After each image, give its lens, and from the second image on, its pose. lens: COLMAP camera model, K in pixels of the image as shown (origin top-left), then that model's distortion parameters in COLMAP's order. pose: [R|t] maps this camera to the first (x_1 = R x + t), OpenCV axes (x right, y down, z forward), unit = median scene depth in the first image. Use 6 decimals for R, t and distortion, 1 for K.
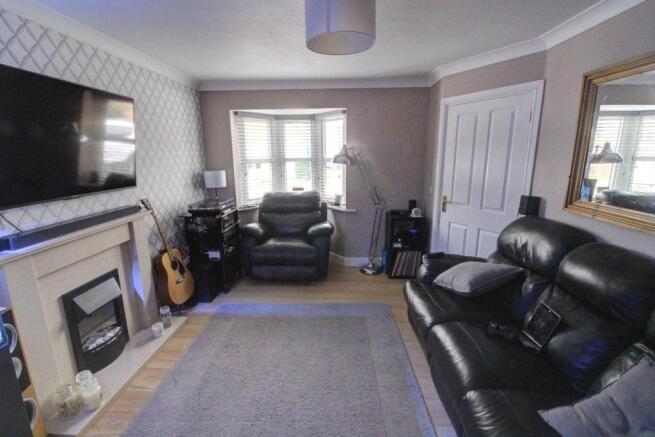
lens RADIAL K [[301.7, 0, 327.8], [0, 301.7, 220.0], [0, 0, 1]] dist [-0.009493, -0.004988]
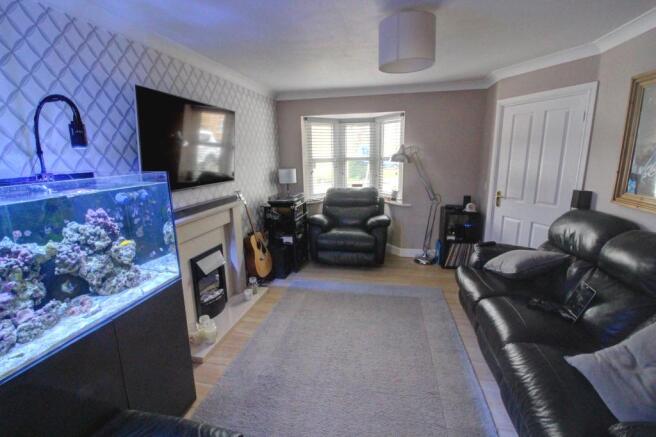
lens RADIAL K [[302.2, 0, 329.3], [0, 302.2, 219.1], [0, 0, 1]] dist [-0.009493, -0.004988]
pose [[0.986462, 0.023526, -0.162293, -0.034154], [-0.023931, 0.999713, -0.000544, 0.041018], [0.162233, 0.004421, 0.986743, -0.183604]]
